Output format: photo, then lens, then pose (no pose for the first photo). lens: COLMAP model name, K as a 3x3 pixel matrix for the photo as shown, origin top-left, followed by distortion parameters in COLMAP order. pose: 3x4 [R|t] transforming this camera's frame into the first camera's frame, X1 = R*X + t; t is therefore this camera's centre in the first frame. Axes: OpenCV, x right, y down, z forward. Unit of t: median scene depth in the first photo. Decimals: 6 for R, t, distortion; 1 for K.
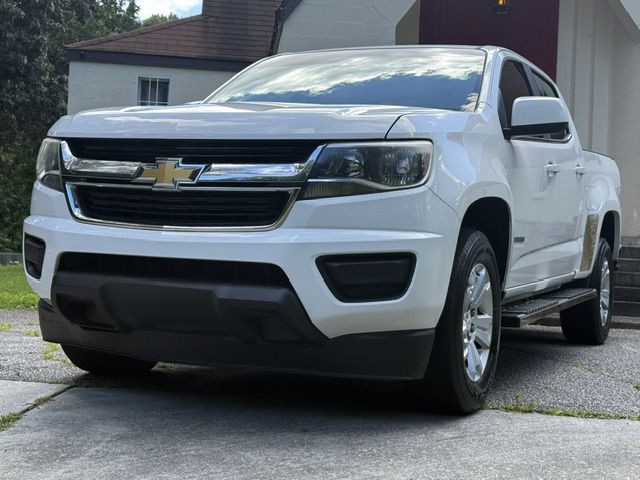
lens RADIAL K [[1030.6, 0, 316.1], [0, 1030.6, 240.7], [0, 0, 1]] dist [0.074139, 0.000000]
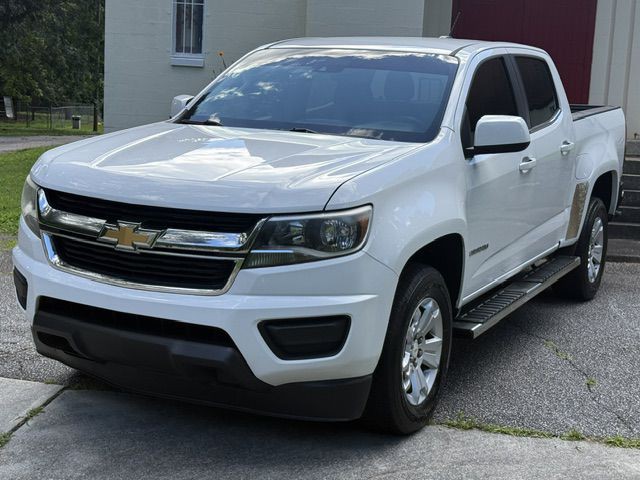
lens RADIAL K [[1030.6, 0, 322.4], [0, 1030.6, 242.0], [0, 0, 1]] dist [0.074139, 0.000000]
pose [[0.998162, 0.012184, -0.059373, 0.123578], [-0.002673, 0.987484, 0.157695, -0.224933], [0.060551, -0.157246, 0.985701, -0.069874]]
